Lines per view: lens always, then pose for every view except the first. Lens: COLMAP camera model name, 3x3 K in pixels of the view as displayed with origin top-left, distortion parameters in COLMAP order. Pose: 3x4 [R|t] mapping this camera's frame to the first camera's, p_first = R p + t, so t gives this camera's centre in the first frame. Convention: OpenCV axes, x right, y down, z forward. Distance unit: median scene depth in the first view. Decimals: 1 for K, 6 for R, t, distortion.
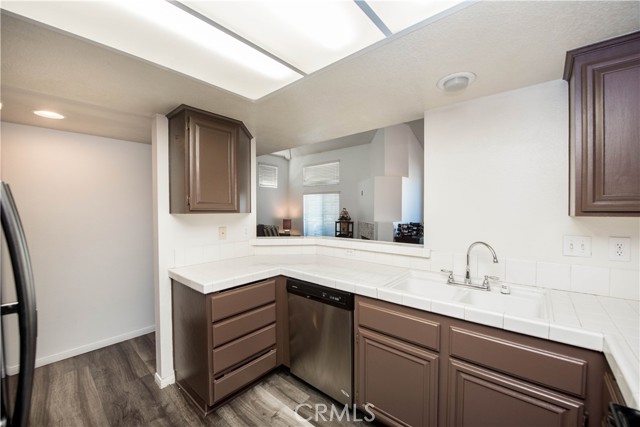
lens RADIAL K [[254.3, 0, 321.2], [0, 254.3, 214.2], [0, 0, 1]] dist [-0.019239, -0.005216]
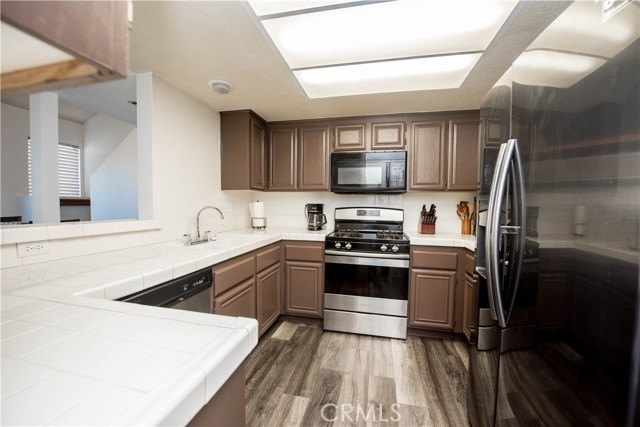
lens RADIAL K [[254.3, 0, 321.2], [0, 254.3, 214.2], [0, 0, 1]] dist [-0.019239, -0.005216]
pose [[-0.475921, -0.034799, 0.878799, -0.176956], [0.003672, 0.999130, 0.041552, 0.018692], [-0.879480, 0.023003, -0.475379, 0.224190]]
